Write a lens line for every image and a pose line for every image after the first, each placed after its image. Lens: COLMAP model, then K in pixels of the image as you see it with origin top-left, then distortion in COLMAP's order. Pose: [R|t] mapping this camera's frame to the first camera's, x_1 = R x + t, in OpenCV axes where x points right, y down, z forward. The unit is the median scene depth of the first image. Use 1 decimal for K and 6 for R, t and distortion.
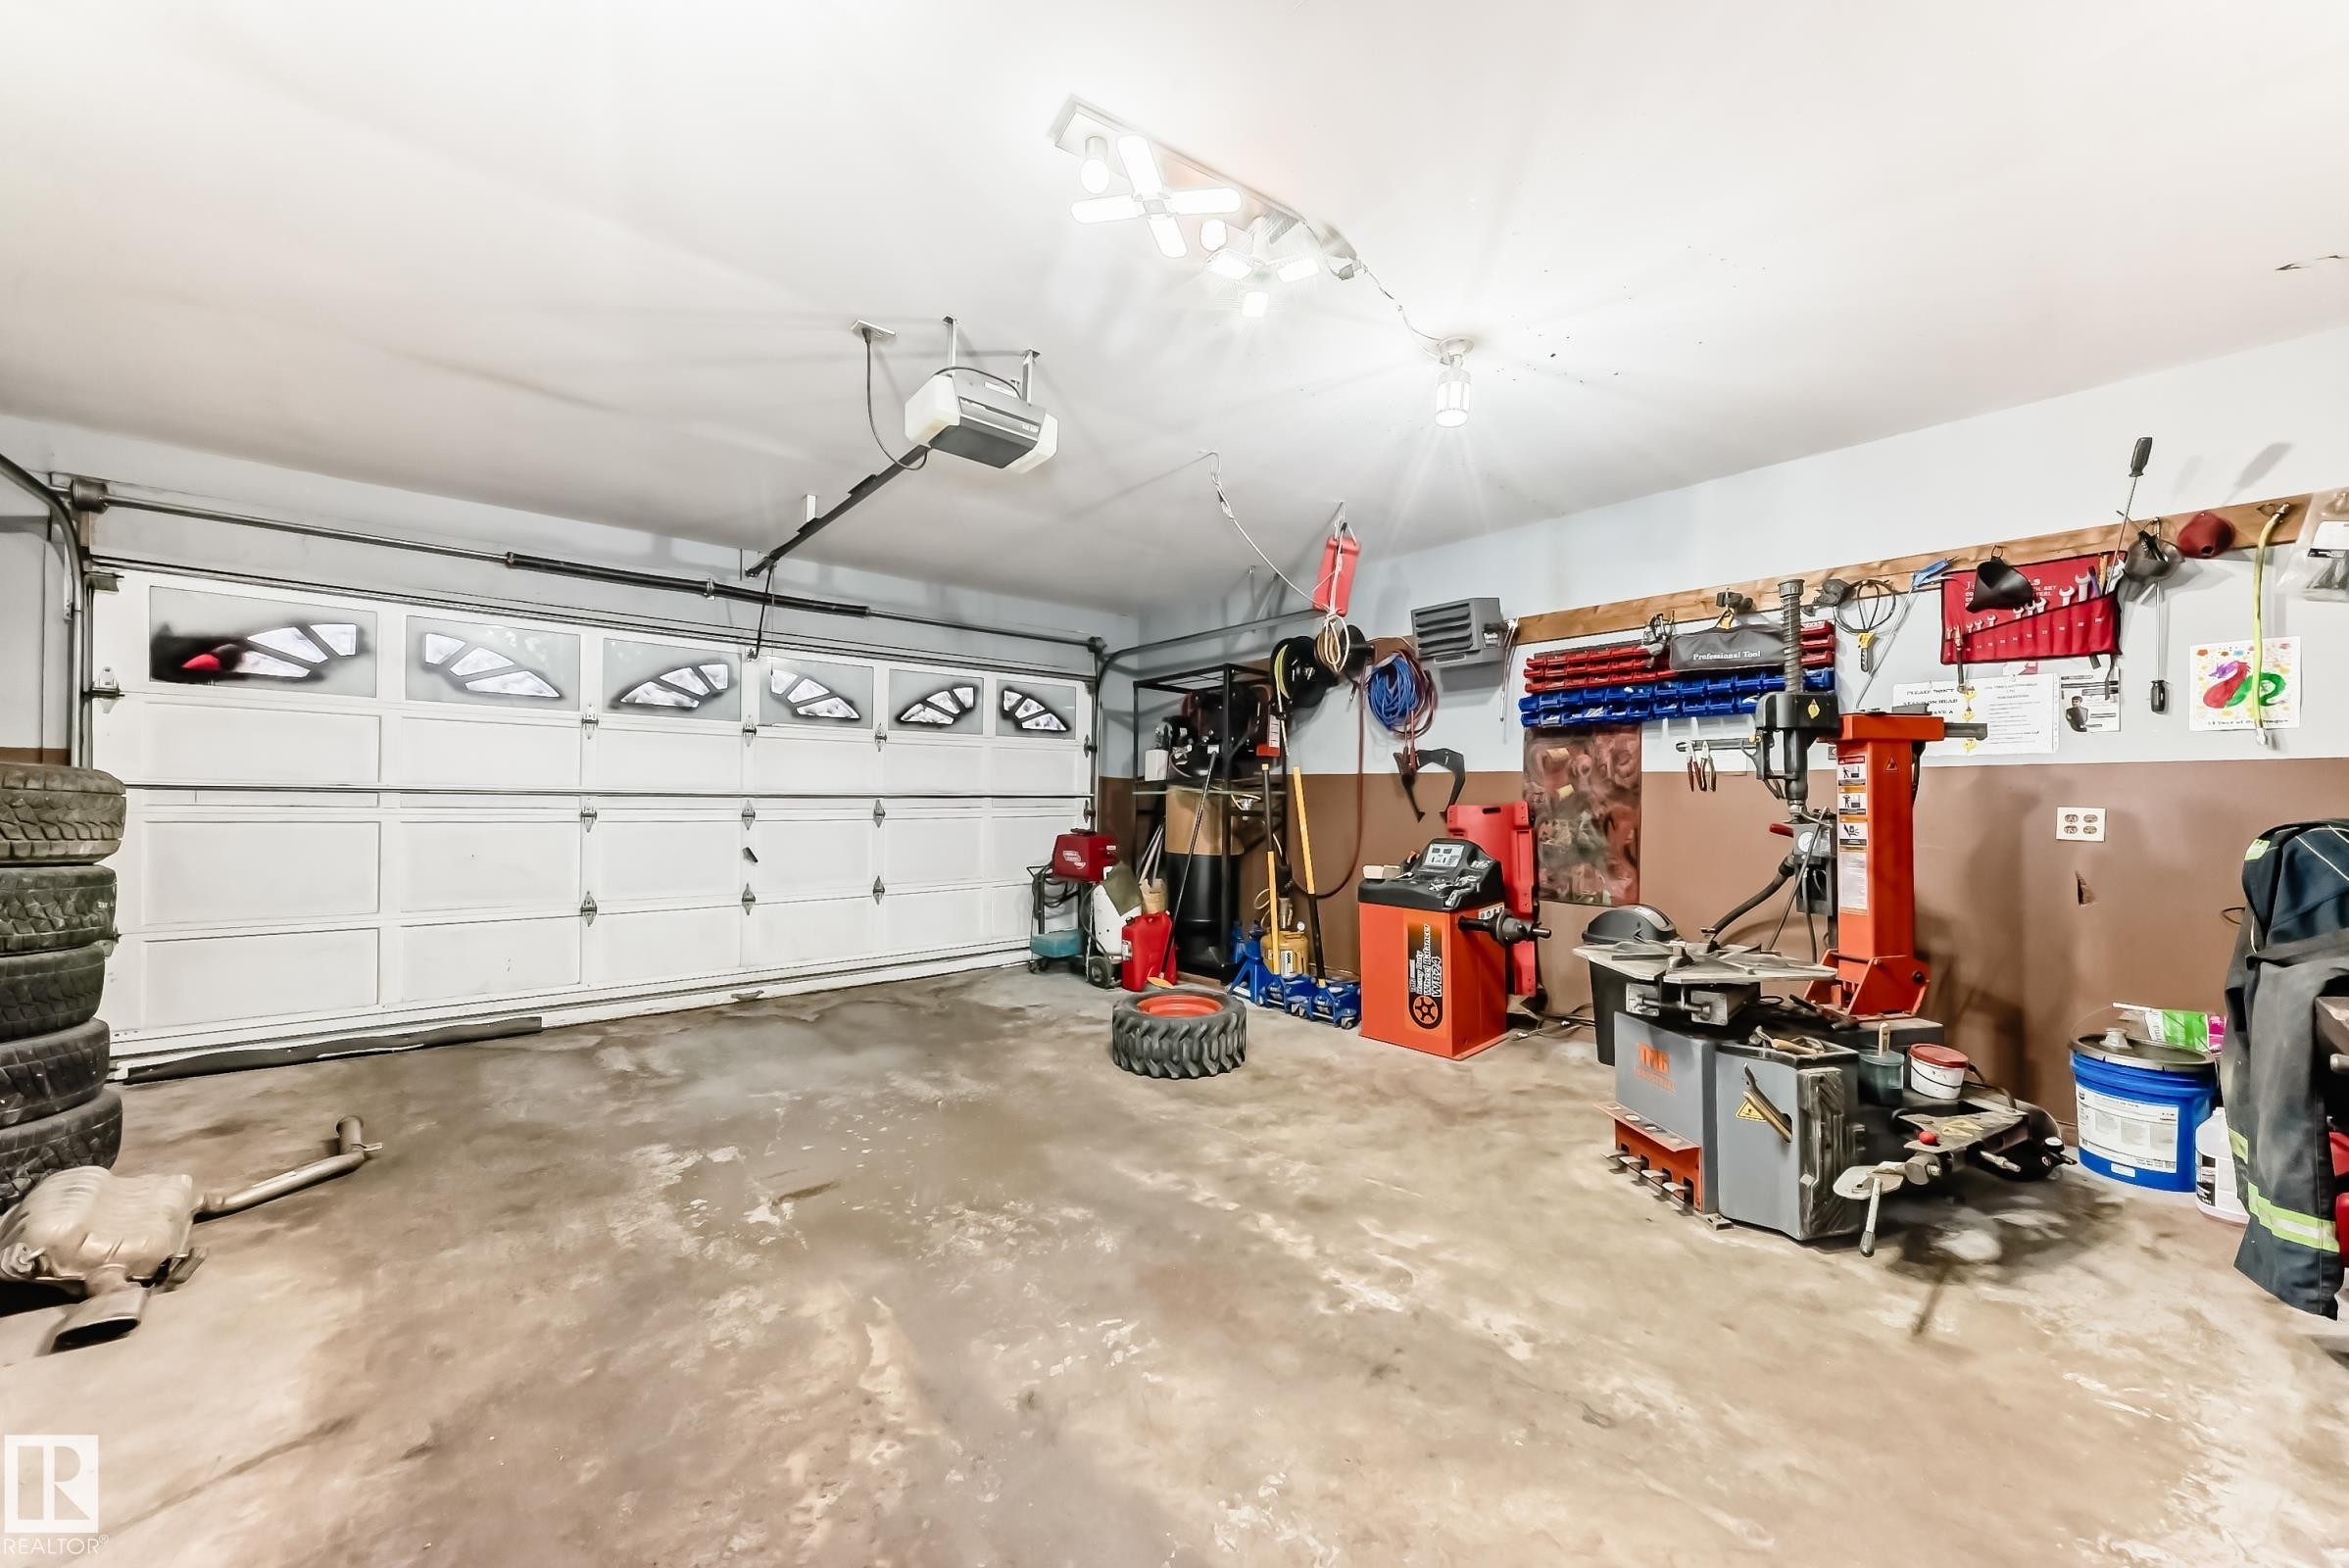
lens RADIAL K [[827.6, 0, 1183.5], [0, 827.6, 804.5], [0, 0, 1]] dist [-0.031017, 0.007144]
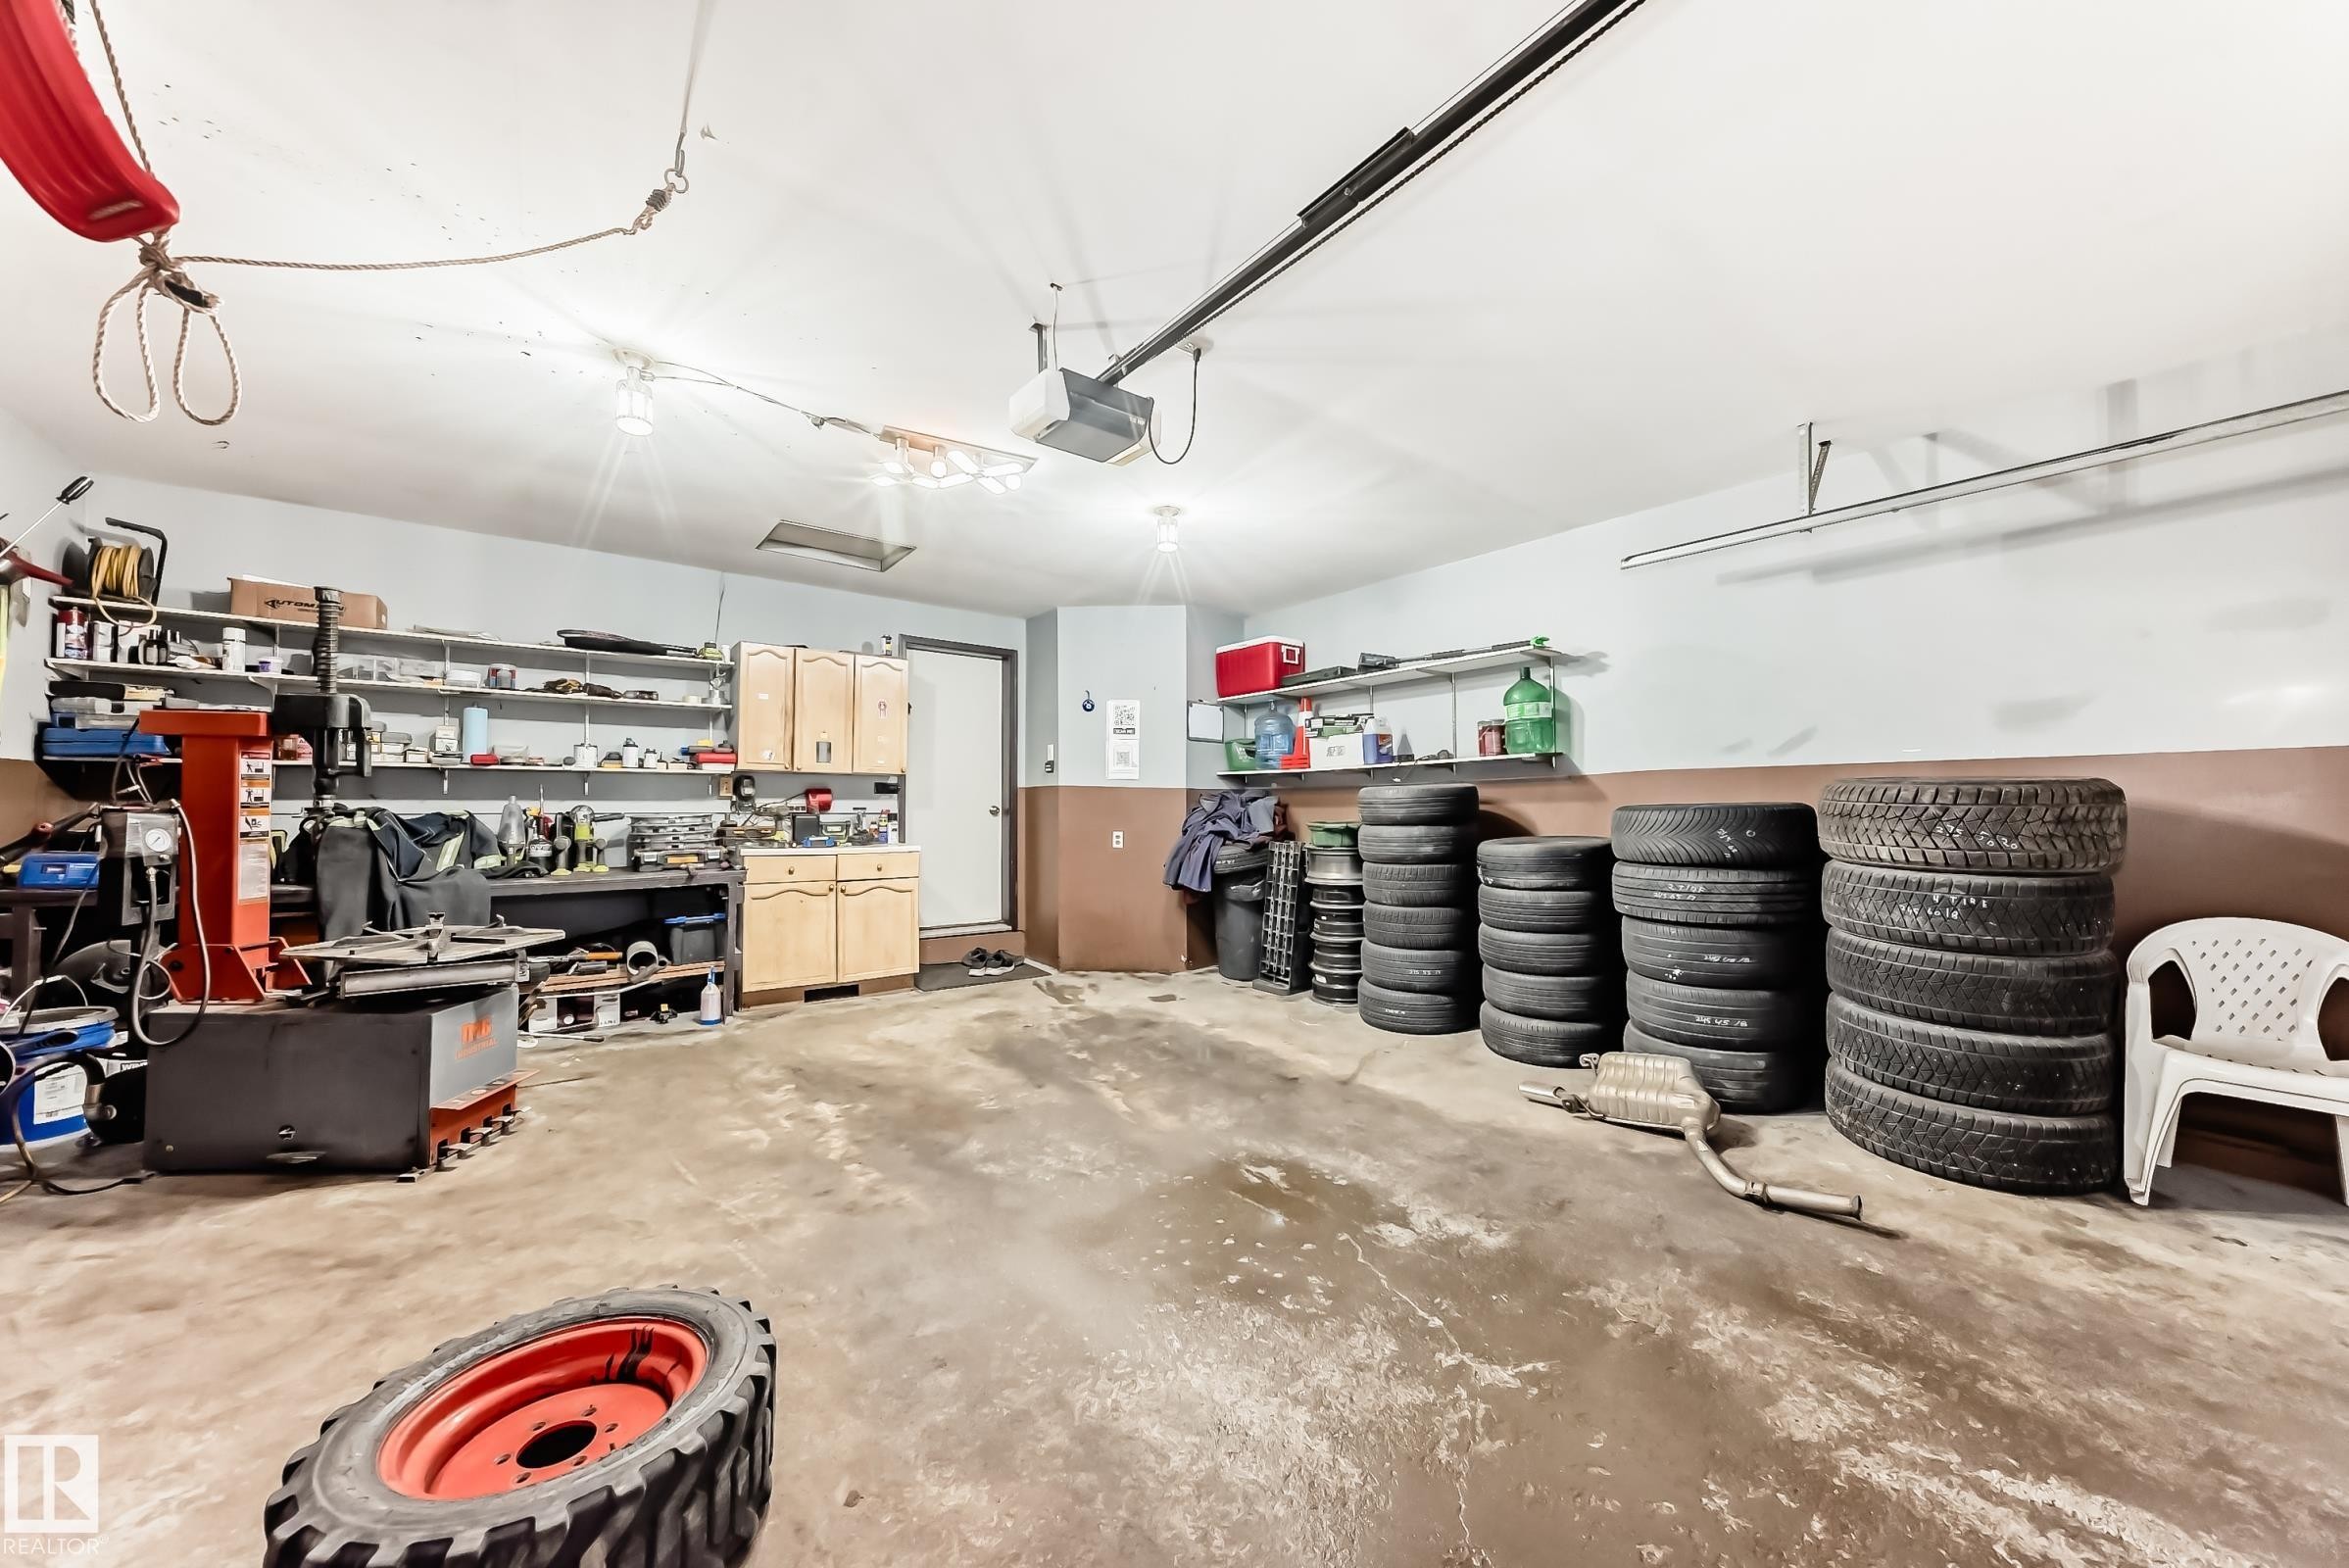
lens RADIAL K [[827.6, 0, 1183.5], [0, 827.6, 804.5], [0, 0, 1]] dist [-0.031017, 0.007144]
pose [[-0.999007, -0.009803, 0.043450, -0.447130], [-0.010017, 0.999939, -0.004708, 0.001094], [-0.043401, -0.005139, -0.999045, 2.159106]]
